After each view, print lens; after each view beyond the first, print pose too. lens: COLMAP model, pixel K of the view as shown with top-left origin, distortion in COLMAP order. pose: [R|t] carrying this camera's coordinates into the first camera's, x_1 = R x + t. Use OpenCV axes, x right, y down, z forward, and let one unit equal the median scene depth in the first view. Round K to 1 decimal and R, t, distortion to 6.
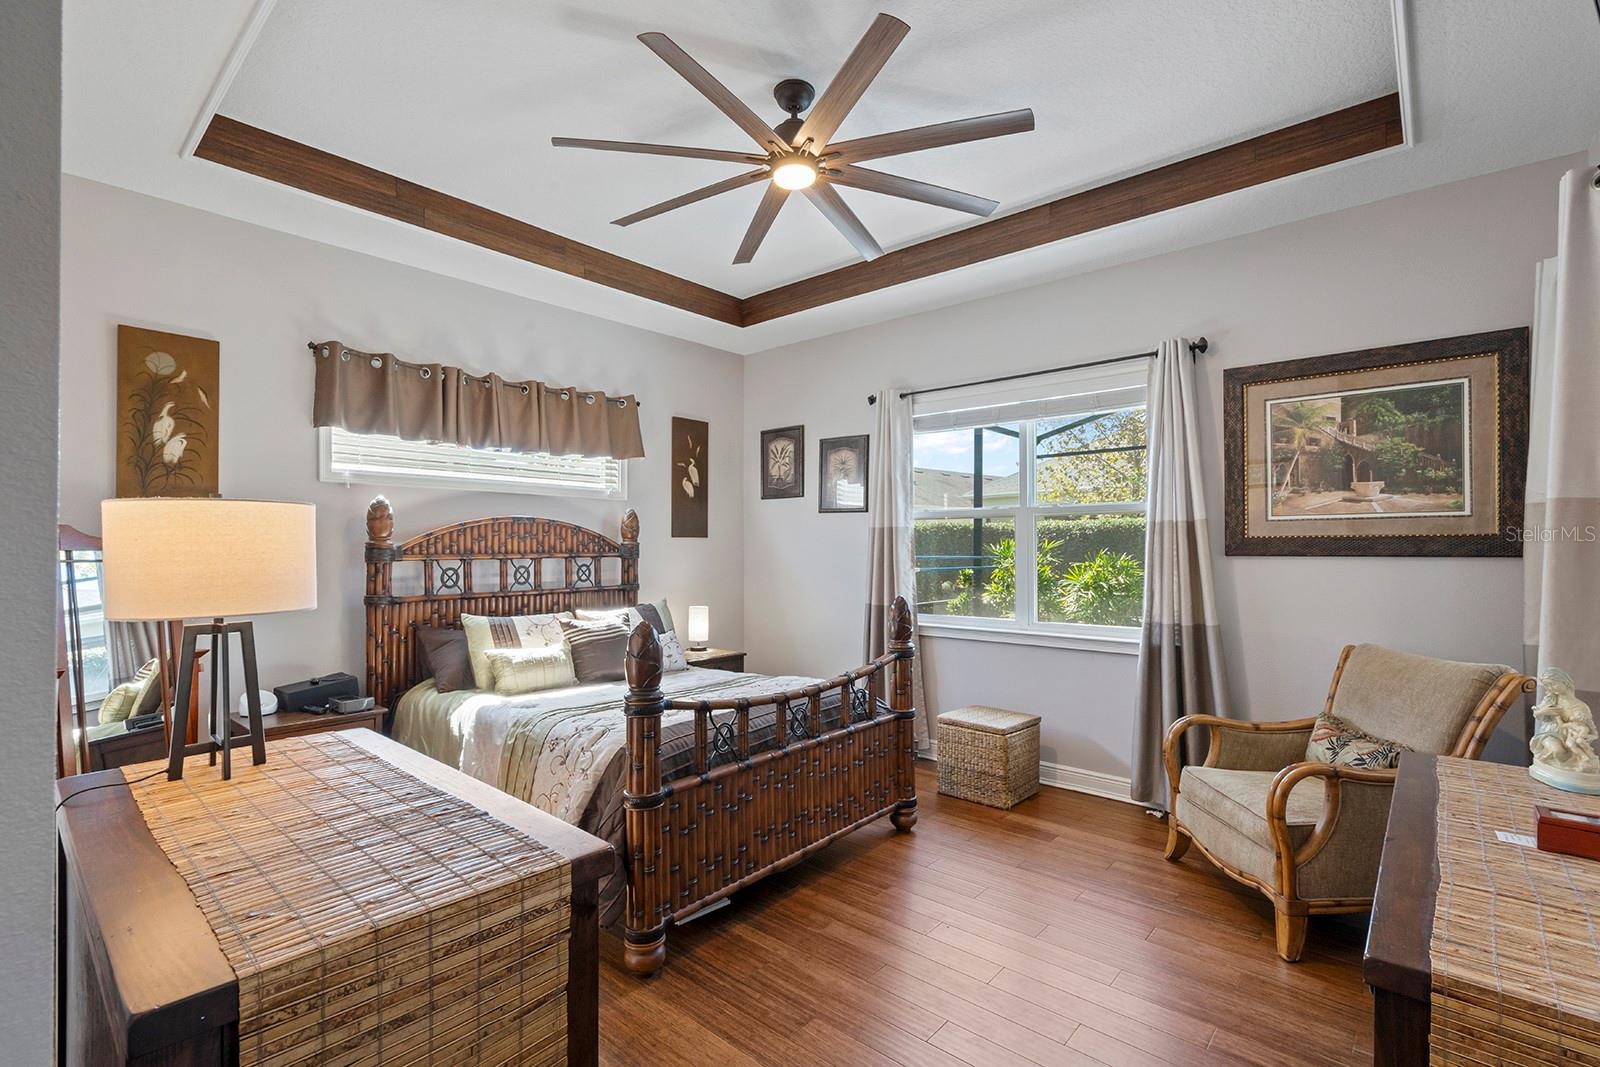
lens RADIAL K [[734.8, 0, 799.0], [0, 734.8, 537.2], [0, 0, 1]] dist [0.001235, 0.000782]
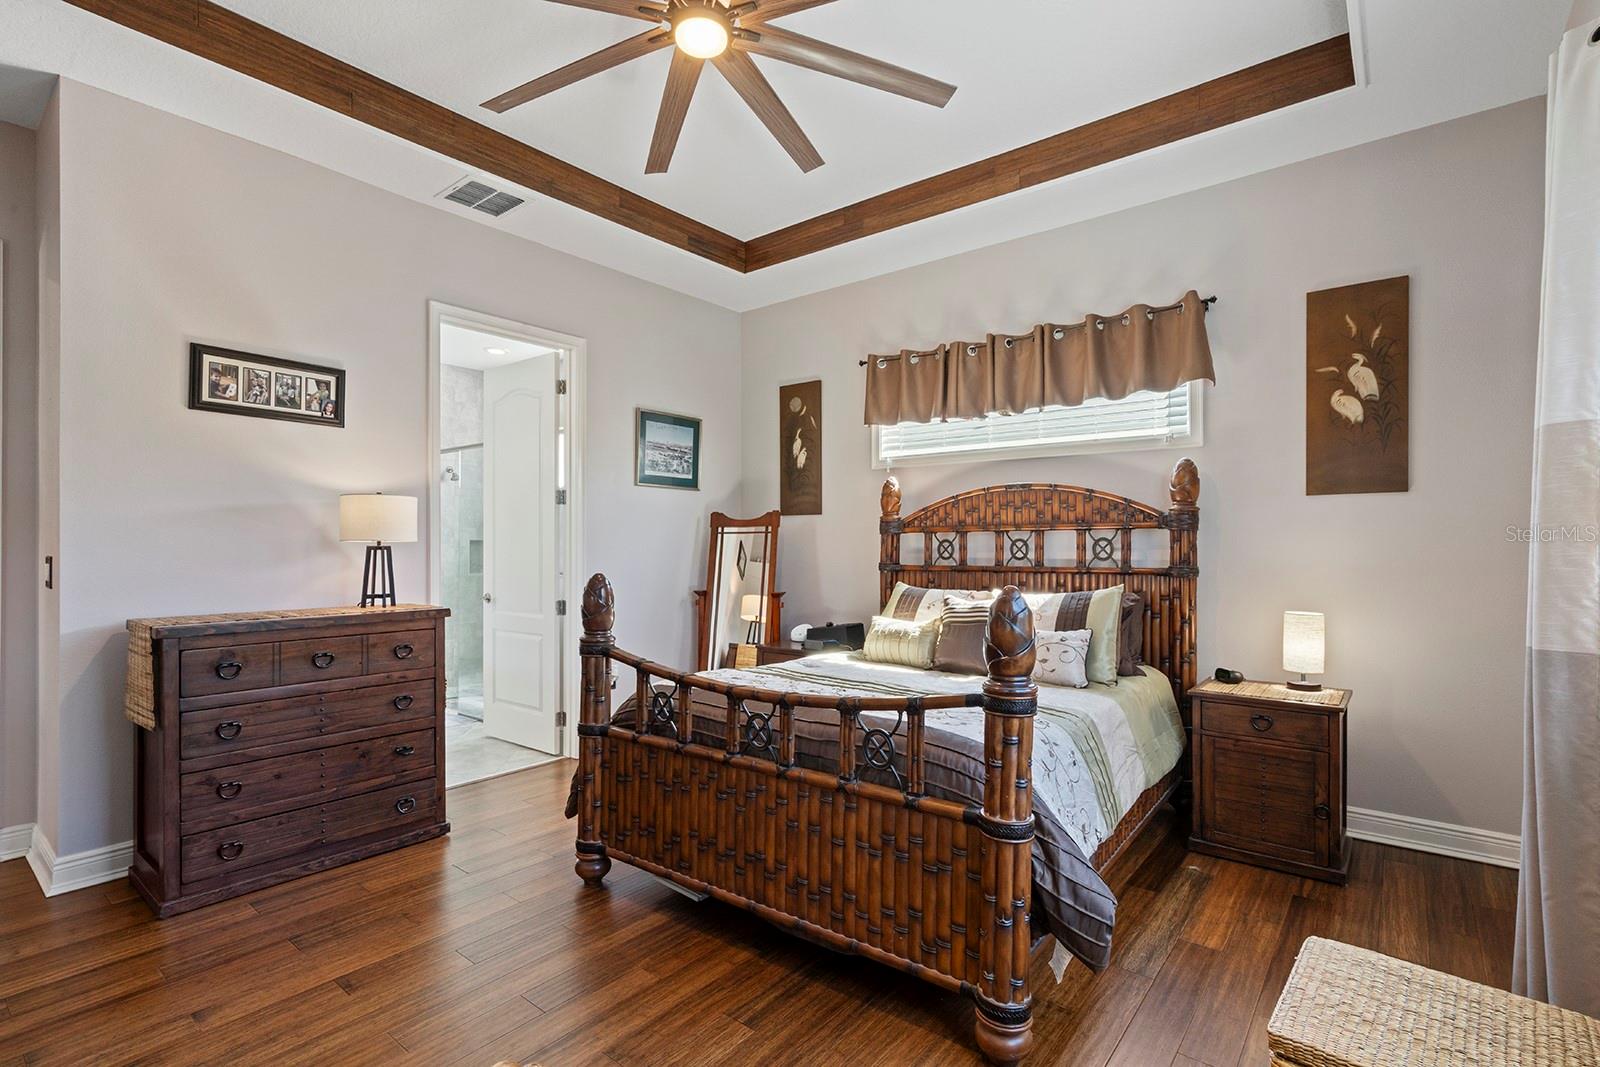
lens RADIAL K [[761.2, 0, 799.4], [0, 761.2, 539.3], [0, 0, 1]] dist [0.000266, 0.000460]
pose [[0.037113, -0.007094, -0.999286, 0.568034], [0.015760, 0.999855, -0.006513, 0.043784], [0.999187, -0.015507, 0.037219, 0.741069]]
